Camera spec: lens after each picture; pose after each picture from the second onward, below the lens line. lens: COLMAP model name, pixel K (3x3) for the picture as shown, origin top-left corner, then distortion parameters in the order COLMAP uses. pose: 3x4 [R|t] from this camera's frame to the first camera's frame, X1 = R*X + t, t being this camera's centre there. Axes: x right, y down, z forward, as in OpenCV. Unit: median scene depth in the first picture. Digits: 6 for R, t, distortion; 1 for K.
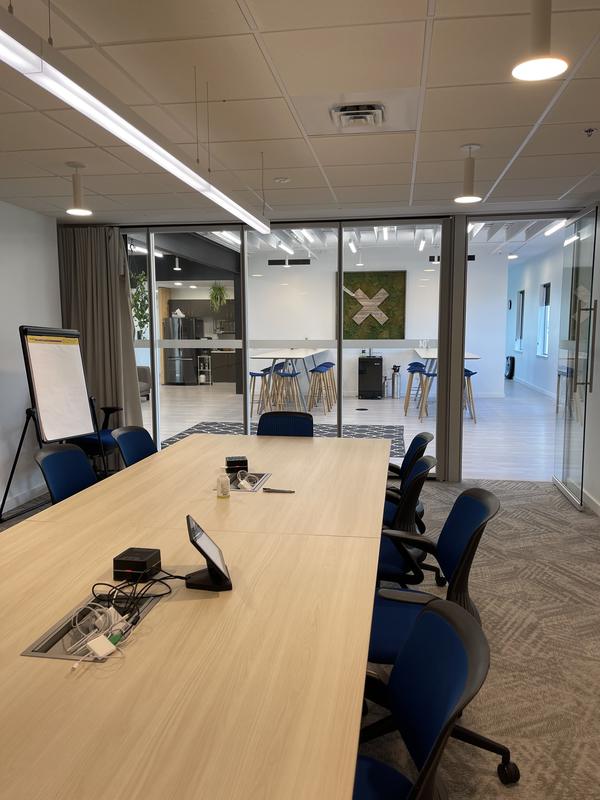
lens RADIAL K [[598.1, 0, 301.2], [0, 598.1, 399.8], [0, 0, 1]] dist [-0.009374, -0.009564]
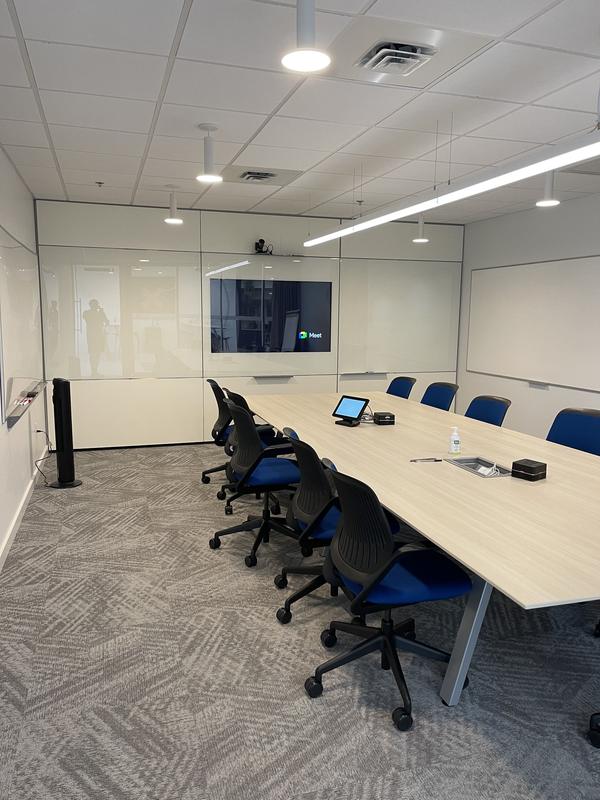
lens RADIAL K [[598.1, 0, 299.3], [0, 598.1, 399.2], [0, 0, 1]] dist [-0.009374, -0.009564]
pose [[-0.890891, 0.047595, -0.451716, 0.626449], [-0.077343, 0.964076, 0.254117, -0.209750], [0.447583, 0.261328, -0.855206, 1.734999]]
